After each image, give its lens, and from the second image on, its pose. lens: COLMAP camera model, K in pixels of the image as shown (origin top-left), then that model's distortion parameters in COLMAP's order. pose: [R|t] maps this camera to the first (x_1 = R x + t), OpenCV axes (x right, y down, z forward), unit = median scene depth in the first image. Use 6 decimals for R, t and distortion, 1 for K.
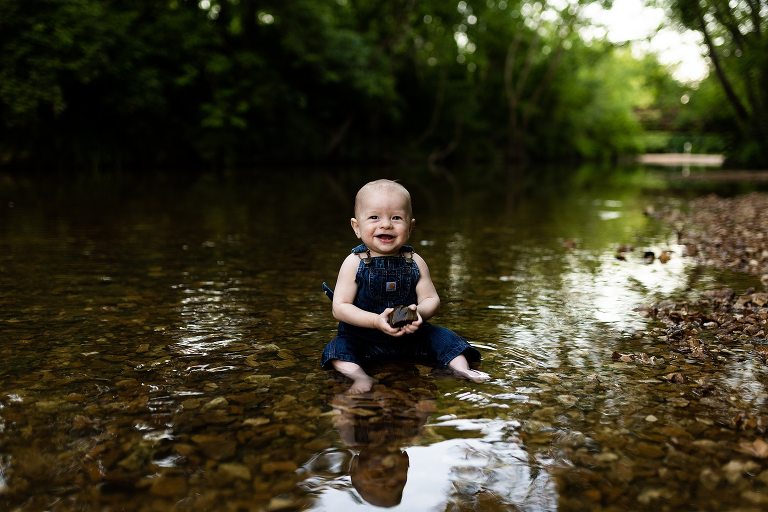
lens RADIAL K [[810.1, 0, 380.9], [0, 810.1, 261.4], [0, 0, 1]] dist [0.006697, 0.013976]
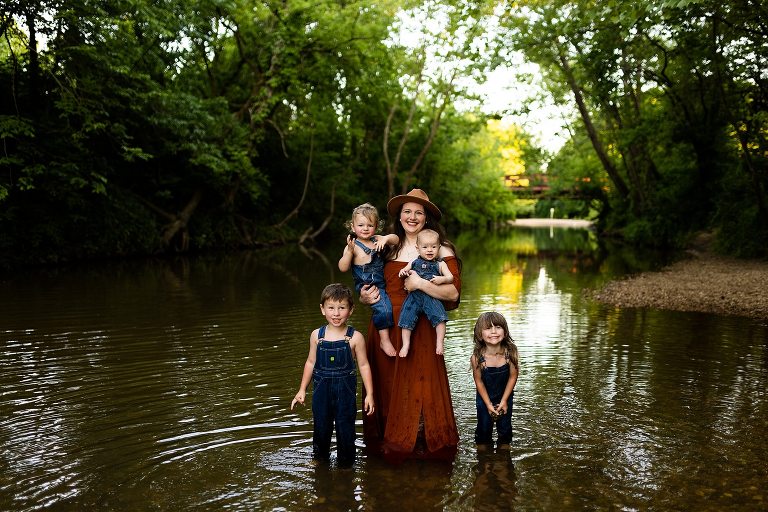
lens RADIAL K [[723.5, 0, 390.6], [0, 723.5, 258.1], [0, 0, 1]] dist [0.007393, 0.015352]
pose [[0.987878, -0.016329, 0.154370, 0.033483], [0.026484, 0.997601, -0.063959, -0.049112], [-0.152955, 0.067272, 0.985941, 0.189796]]
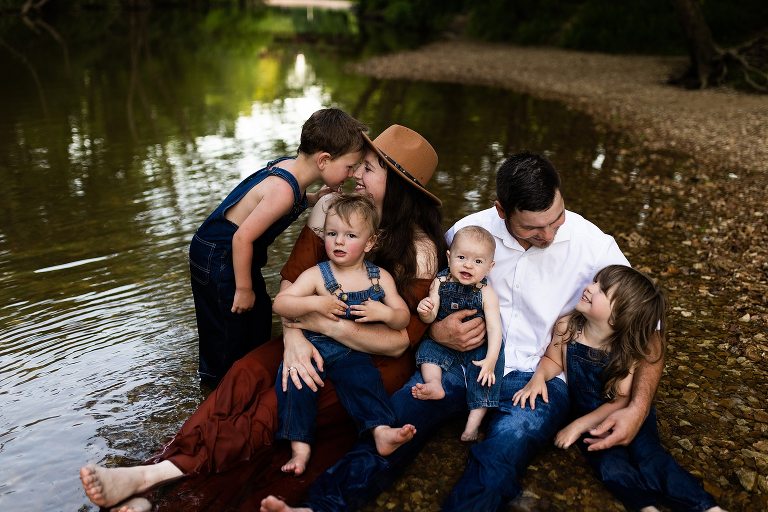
lens RADIAL K [[782.6, 0, 386.7], [0, 782.6, 255.8], [0, 0, 1]] dist [0.006755, 0.016266]
pose [[0.891558, -0.115454, 0.437943, 0.015018], [0.025356, 0.978170, 0.206254, -0.040850], [-0.452196, -0.172782, 0.875023, 0.155061]]
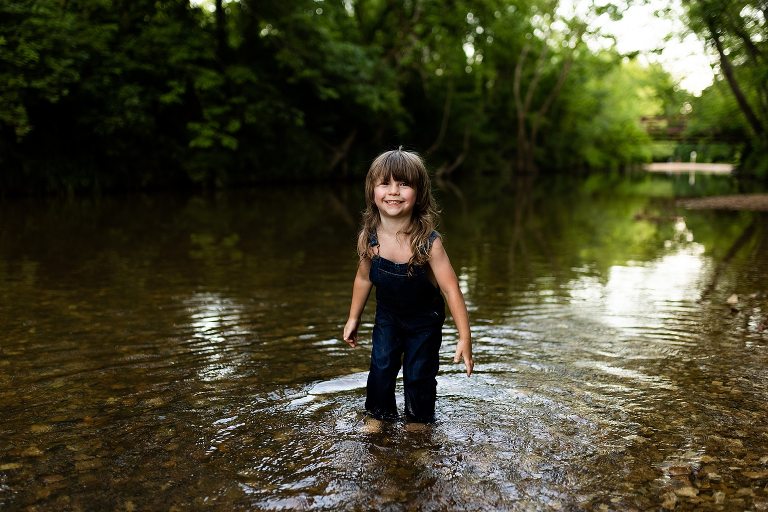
lens RADIAL K [[782.6, 0, 386.7], [0, 782.6, 255.8], [0, 0, 1]] dist [0.006755, 0.016266]
pose [[0.999986, 0.000271, -0.005272, 0.004893], [-0.000314, 0.999967, -0.008150, -0.018599], [0.005270, 0.008152, 0.999953, 0.057098]]
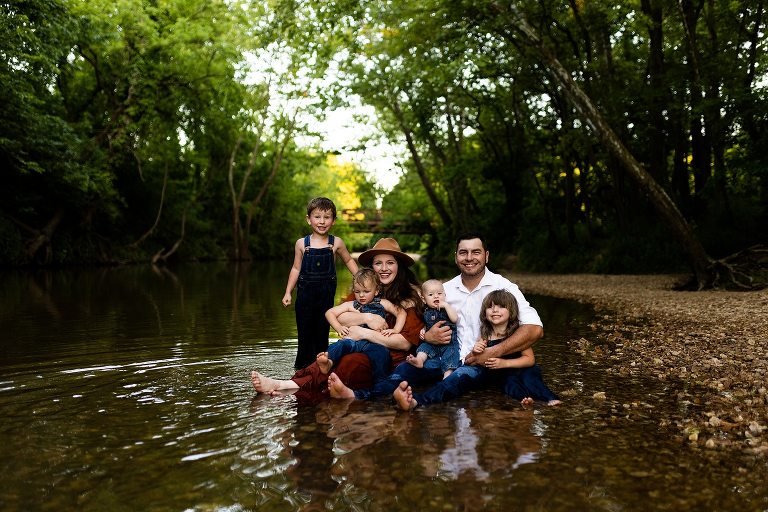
lens RADIAL K [[741.4, 0, 384.0], [0, 741.4, 256.0], [0, 0, 1]] dist [0.000207, 0.021389]
pose [[0.931782, 0.001501, 0.363015, -0.000896], [0.042293, 0.992733, -0.112660, -0.021437], [-0.360546, 0.120328, 0.924947, 0.104435]]
